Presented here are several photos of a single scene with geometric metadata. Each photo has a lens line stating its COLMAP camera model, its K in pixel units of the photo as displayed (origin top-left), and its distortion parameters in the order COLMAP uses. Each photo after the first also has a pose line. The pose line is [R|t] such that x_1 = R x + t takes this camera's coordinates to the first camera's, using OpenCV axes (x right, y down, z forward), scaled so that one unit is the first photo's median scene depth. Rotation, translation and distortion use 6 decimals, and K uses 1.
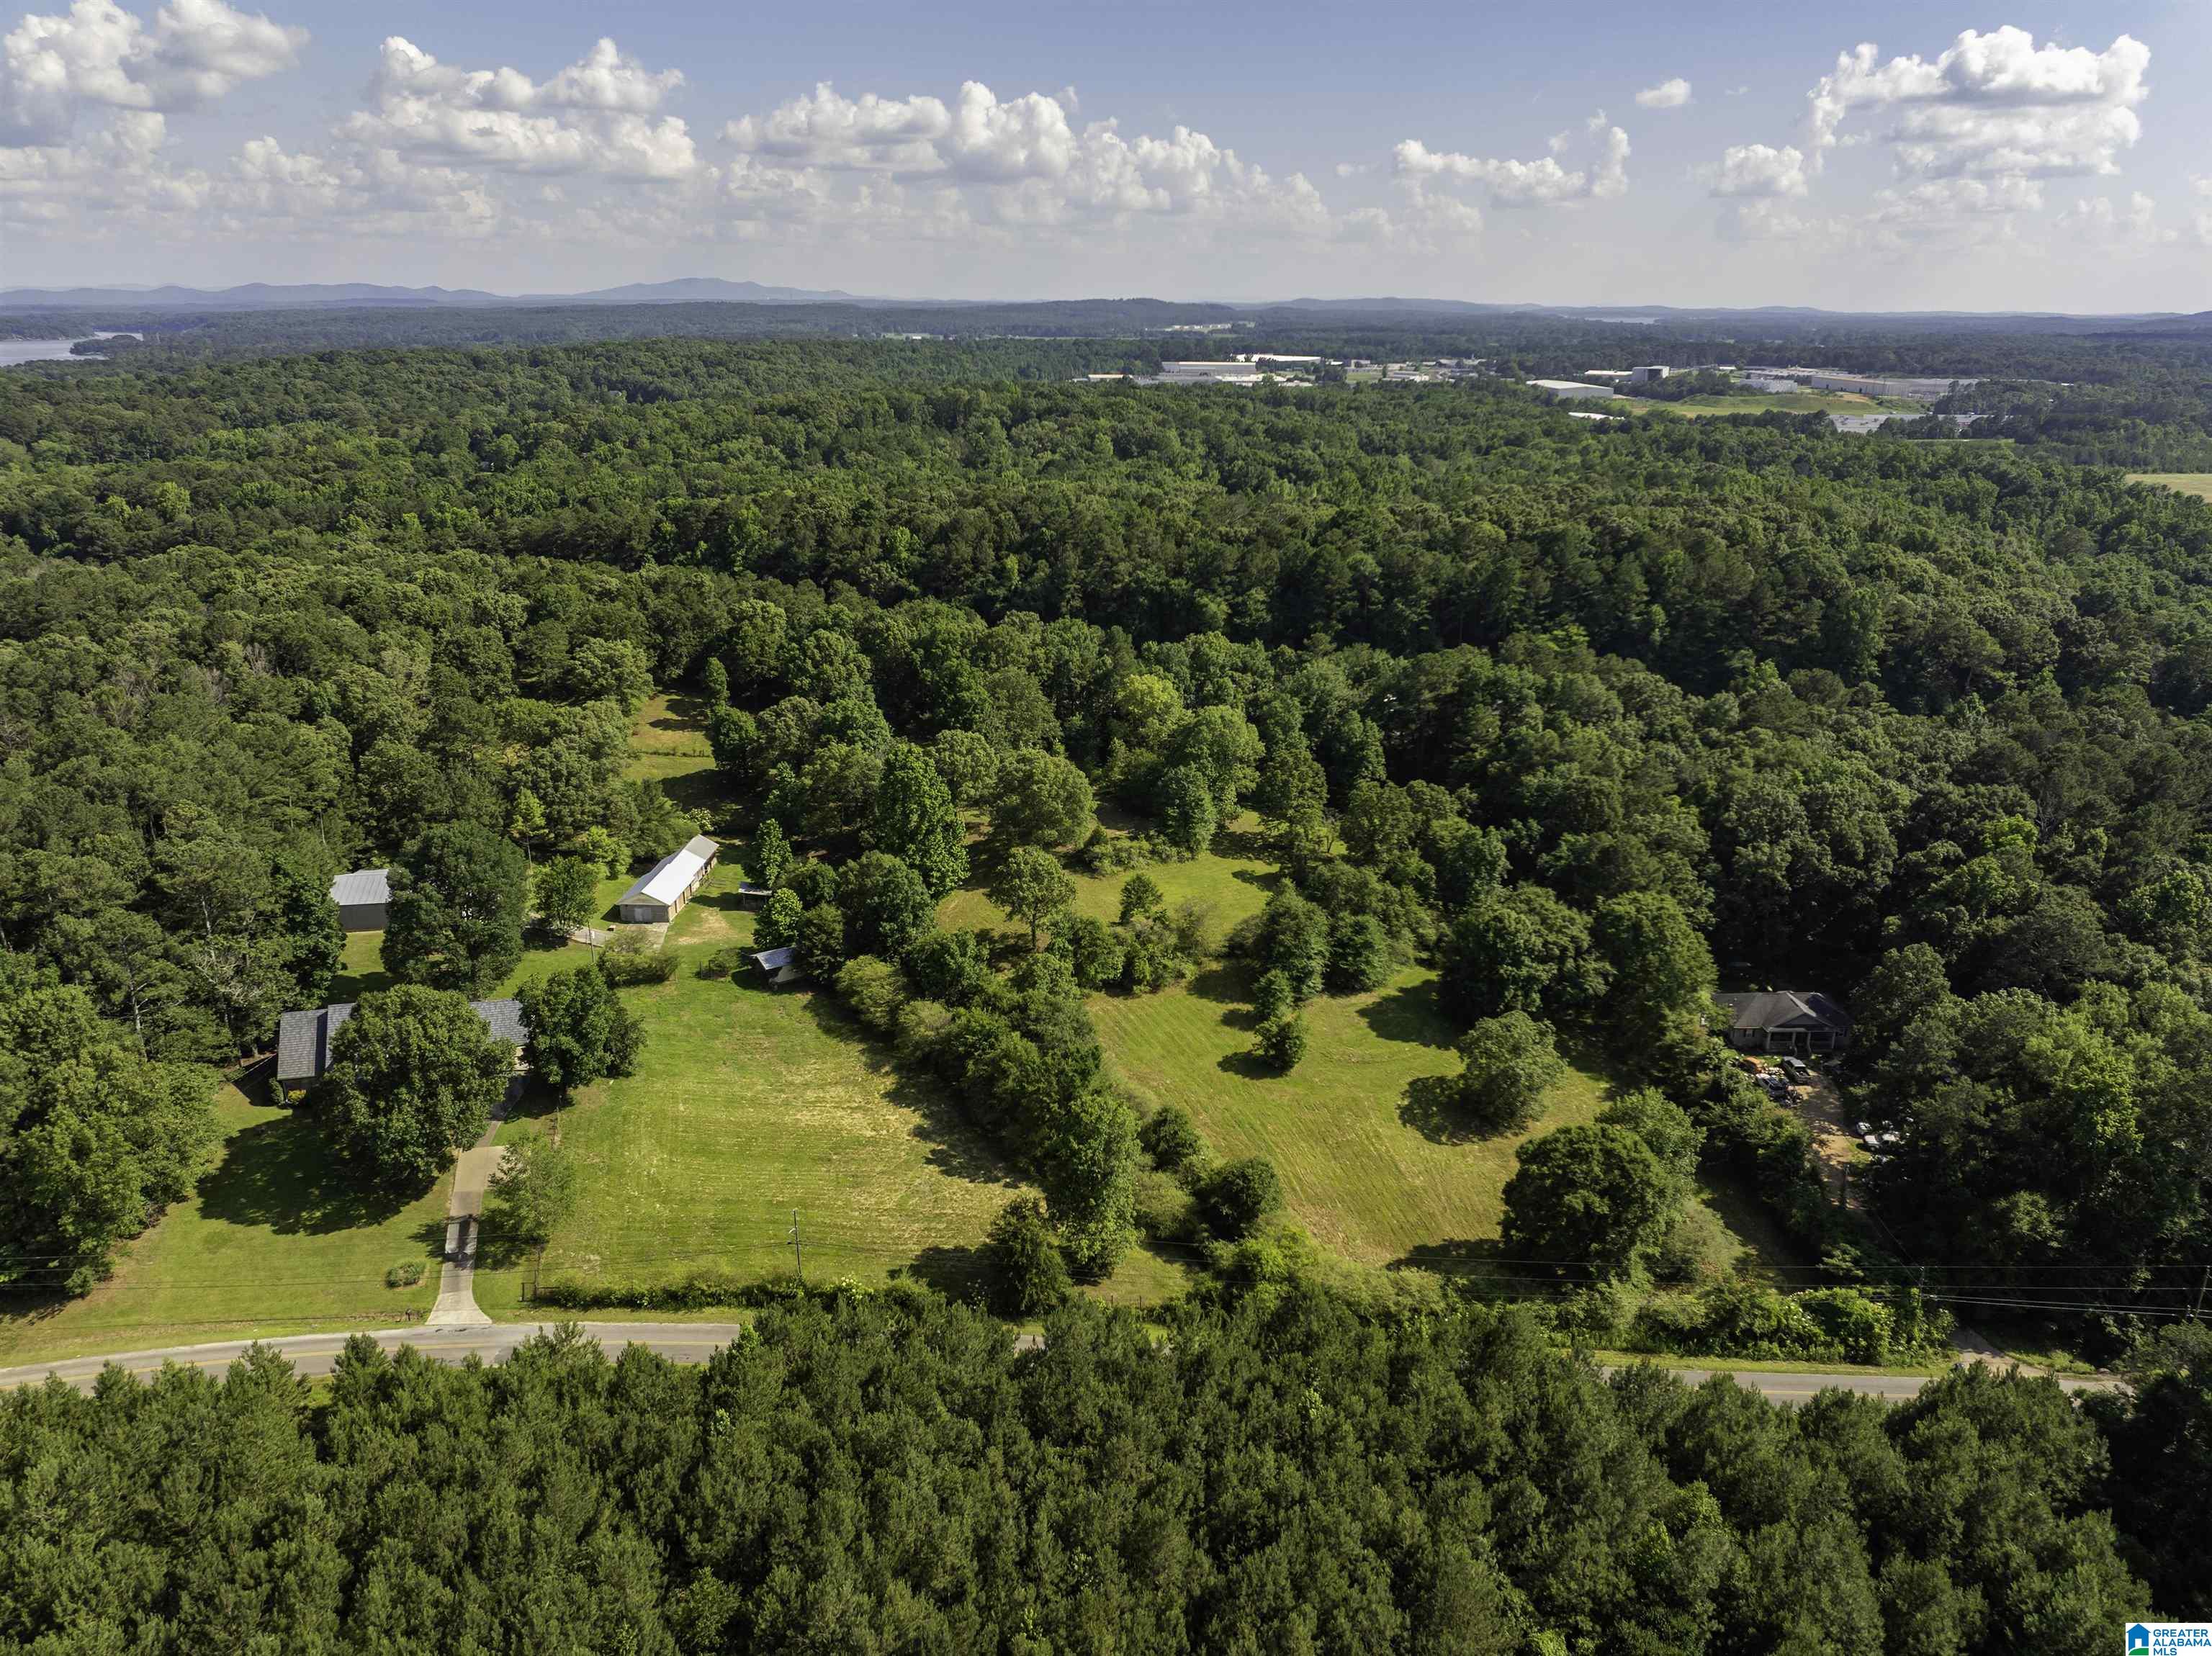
lens RADIAL K [[1581.7, 0, 1106.0], [0, 1581.7, 828.0], [0, 0, 1]] dist [-0.049840, 0.033641]
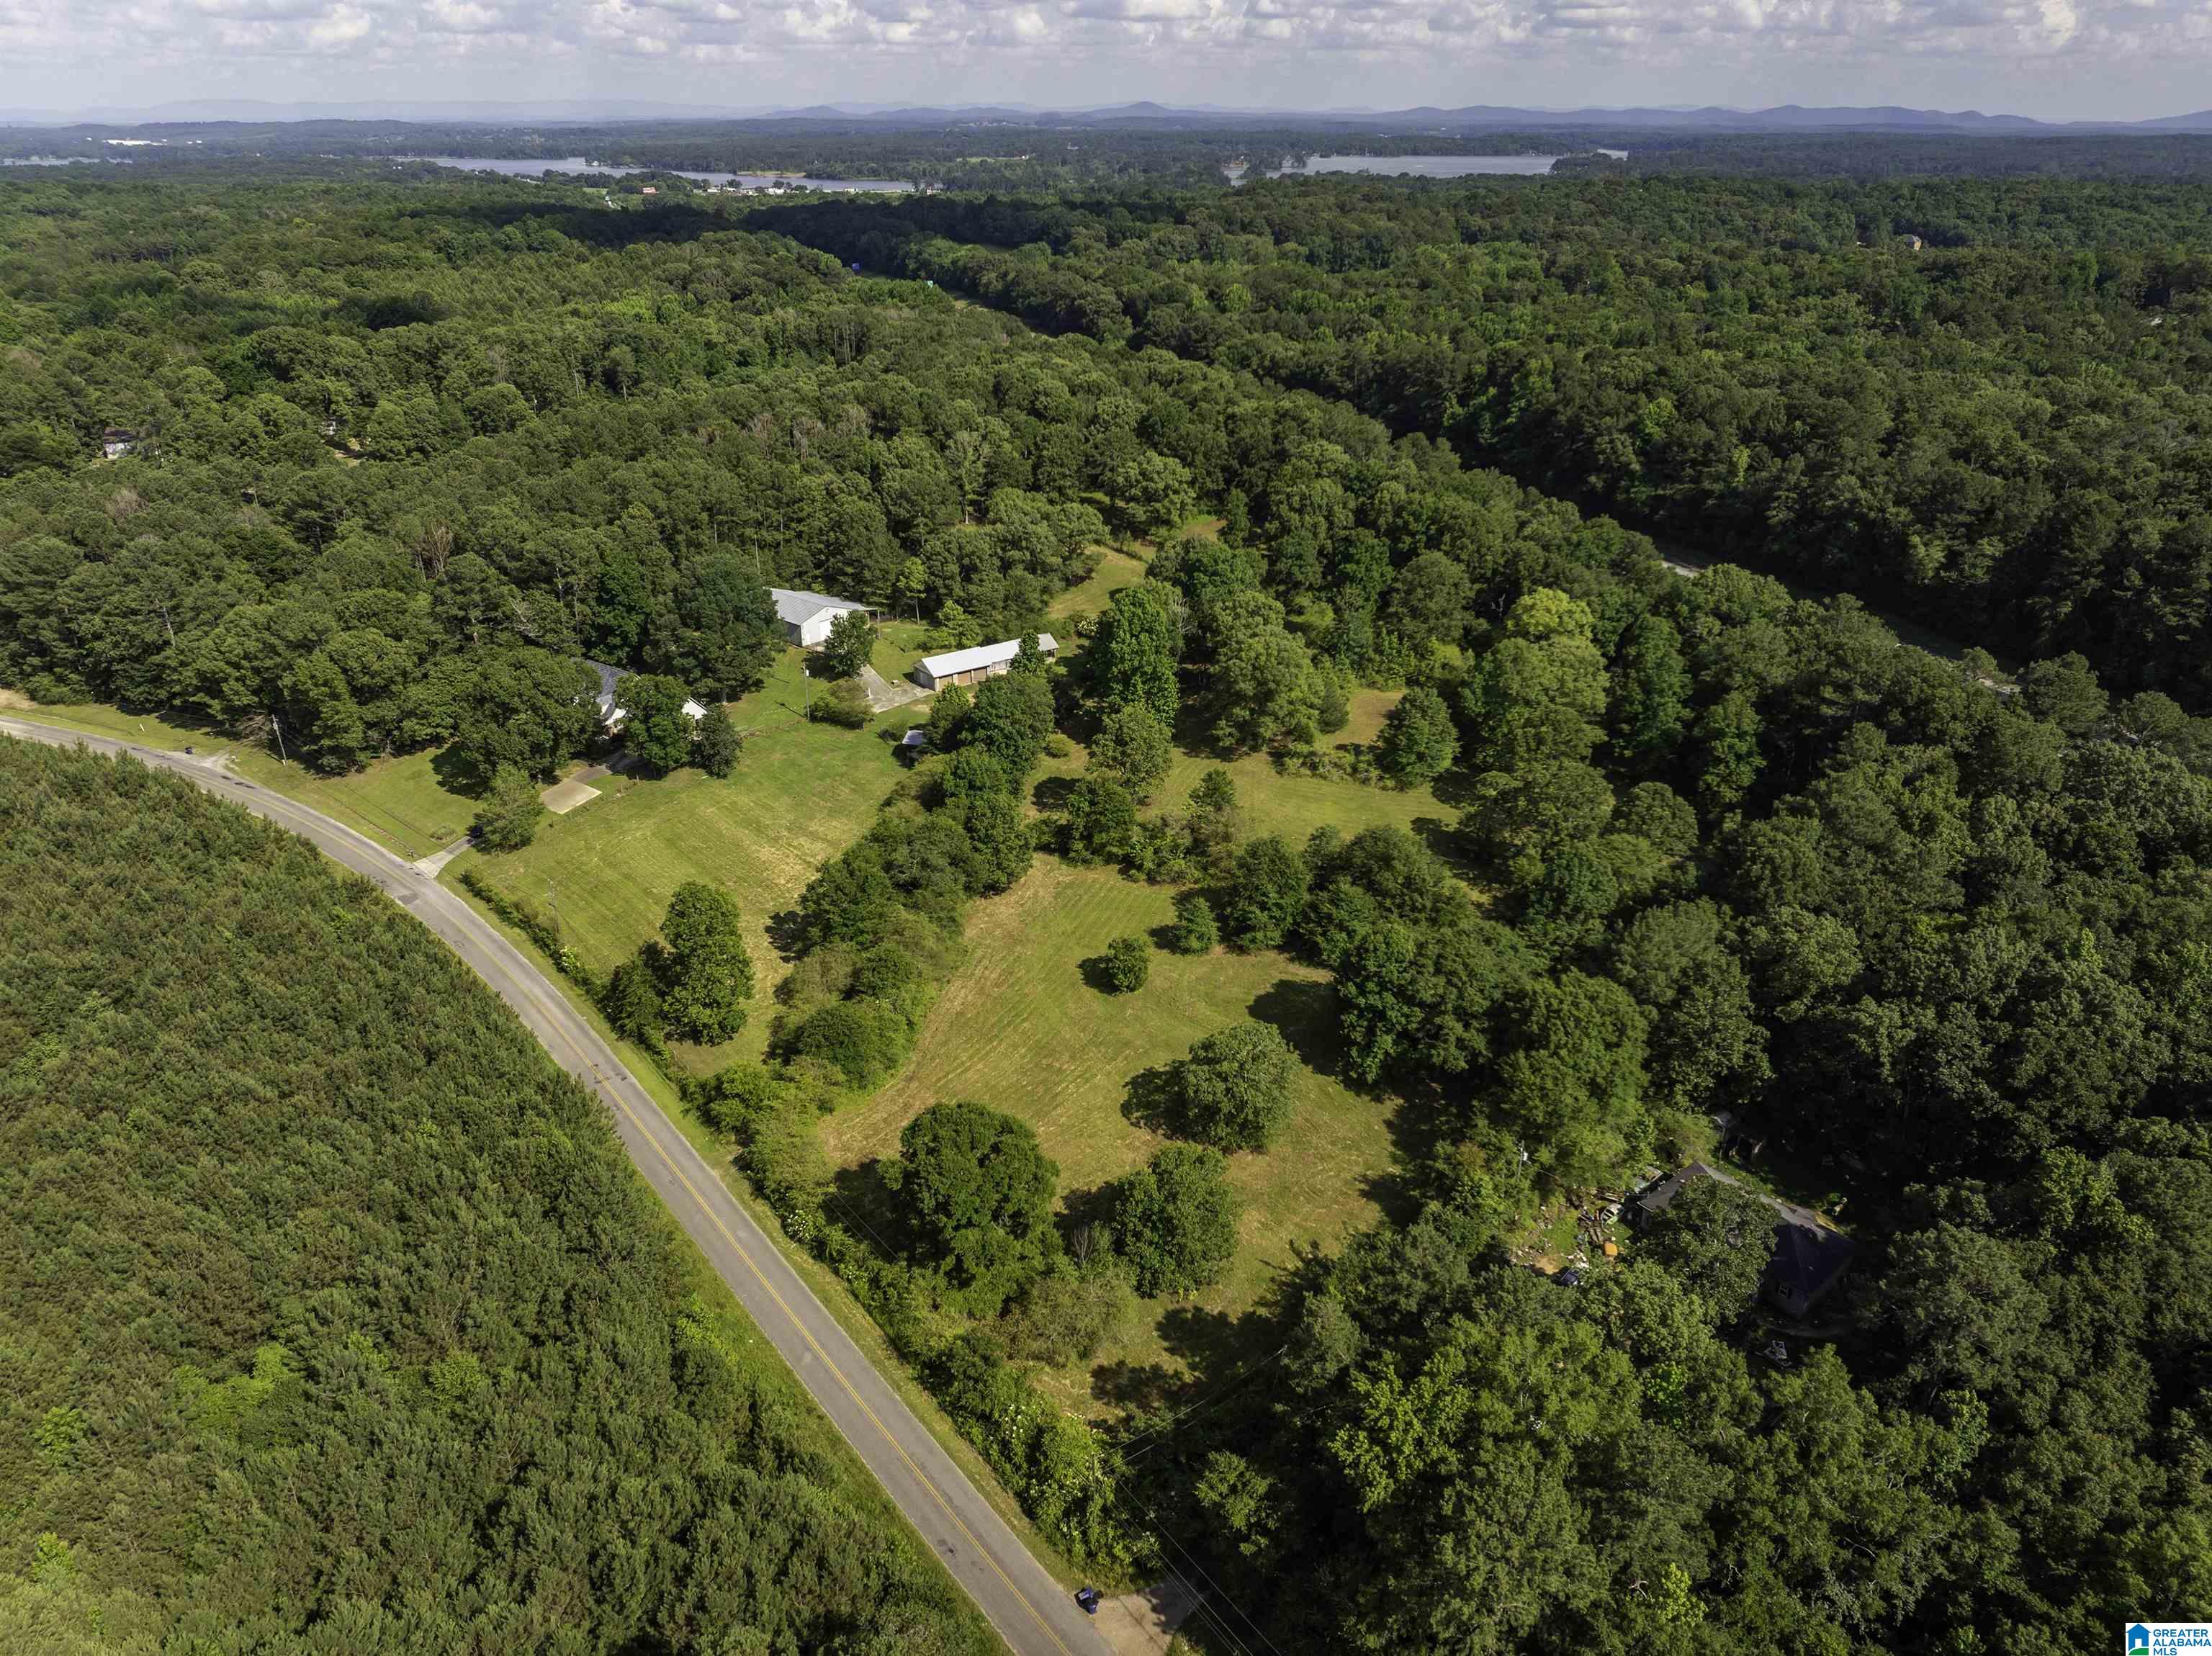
lens RADIAL K [[1581.7, 0, 1106.0], [0, 1581.7, 828.0], [0, 0, 1]] dist [-0.049840, 0.033641]
pose [[0.645817, 0.318282, -0.693986, 0.639284], [-0.248774, 0.947081, 0.202852, -0.111715], [0.721825, 0.041640, 0.690822, 0.297356]]
